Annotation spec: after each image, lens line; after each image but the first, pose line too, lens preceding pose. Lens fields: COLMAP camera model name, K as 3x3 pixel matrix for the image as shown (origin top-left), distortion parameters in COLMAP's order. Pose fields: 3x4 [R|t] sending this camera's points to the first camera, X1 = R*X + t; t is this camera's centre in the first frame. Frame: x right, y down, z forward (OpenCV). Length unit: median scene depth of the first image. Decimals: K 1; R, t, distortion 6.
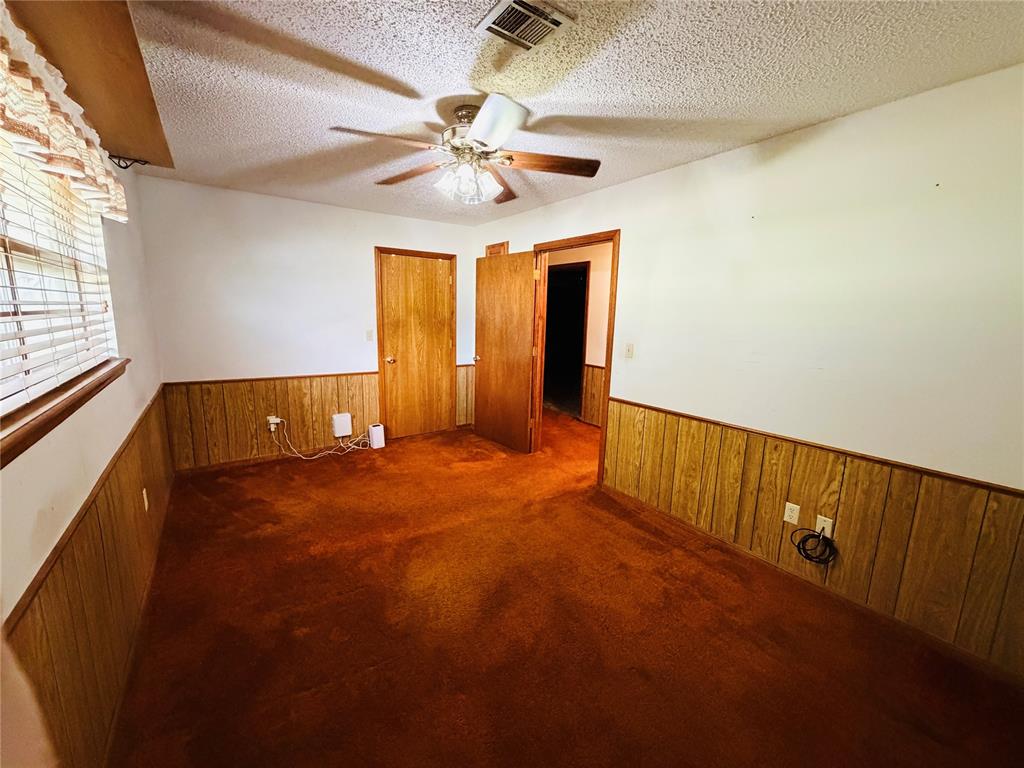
lens RADIAL K [[408.6, 0, 507.9], [0, 408.6, 384.0], [0, 0, 1]] dist [-0.000154, 0.000058]
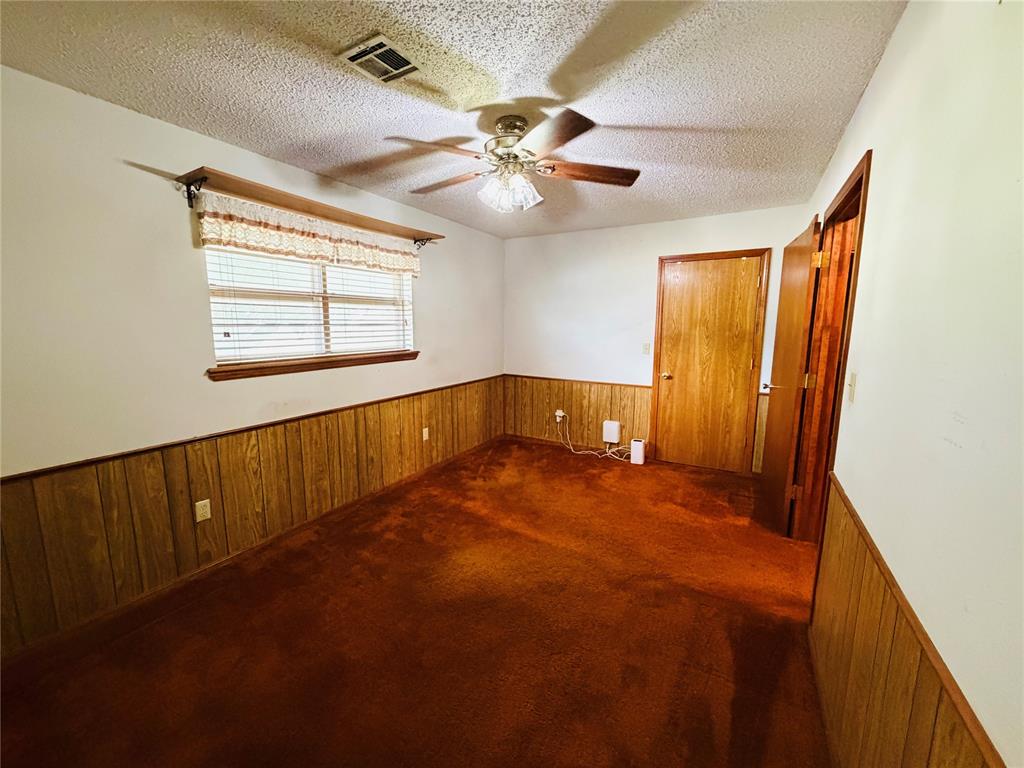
lens RADIAL K [[408.6, 0, 509.2], [0, 408.6, 383.2], [0, 0, 1]] dist [-0.000154, 0.000058]
pose [[0.415183, 0.108725, -0.903218, 0.432302], [-0.150221, 0.987397, 0.049806, -0.036983], [0.897250, 0.115003, 0.426283, 0.306565]]
